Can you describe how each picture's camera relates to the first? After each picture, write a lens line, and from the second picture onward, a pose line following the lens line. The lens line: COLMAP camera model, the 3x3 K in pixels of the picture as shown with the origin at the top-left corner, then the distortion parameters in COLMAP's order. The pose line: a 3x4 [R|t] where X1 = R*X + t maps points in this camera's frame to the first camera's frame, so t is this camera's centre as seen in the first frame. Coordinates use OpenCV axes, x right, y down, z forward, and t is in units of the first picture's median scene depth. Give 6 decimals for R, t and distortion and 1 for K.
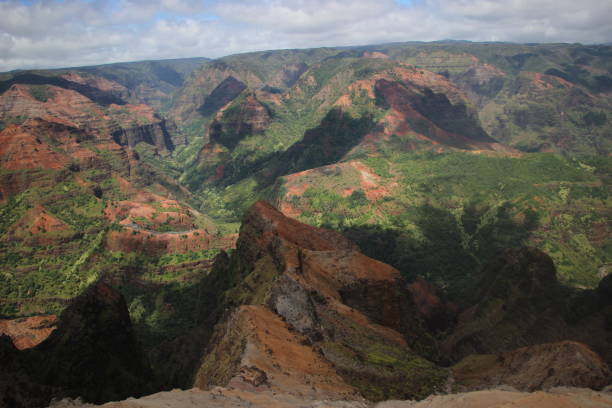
lens RADIAL K [[500.8, 0, 306.0], [0, 500.8, 204.0], [0, 0, 1]] dist [-0.161057, 0.121886]
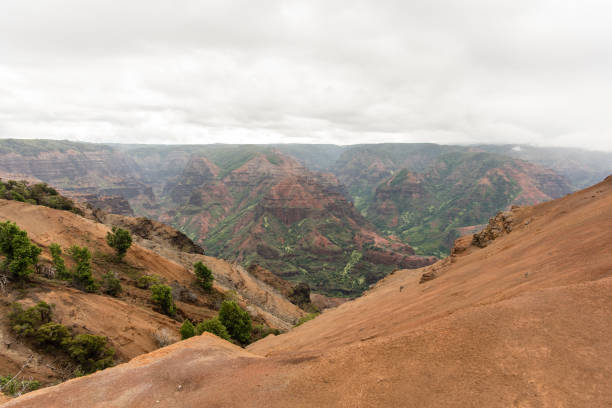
lens RADIAL K [[347.3, 0, 294.9], [0, 347.3, 203.5], [0, 0, 1]] dist [-0.000407, 0.000111]
pose [[0.976798, 0.089537, -0.194548, -0.422965], [-0.112820, 0.987274, -0.112075, 0.056500], [0.182037, 0.131424, 0.974469, -0.156022]]
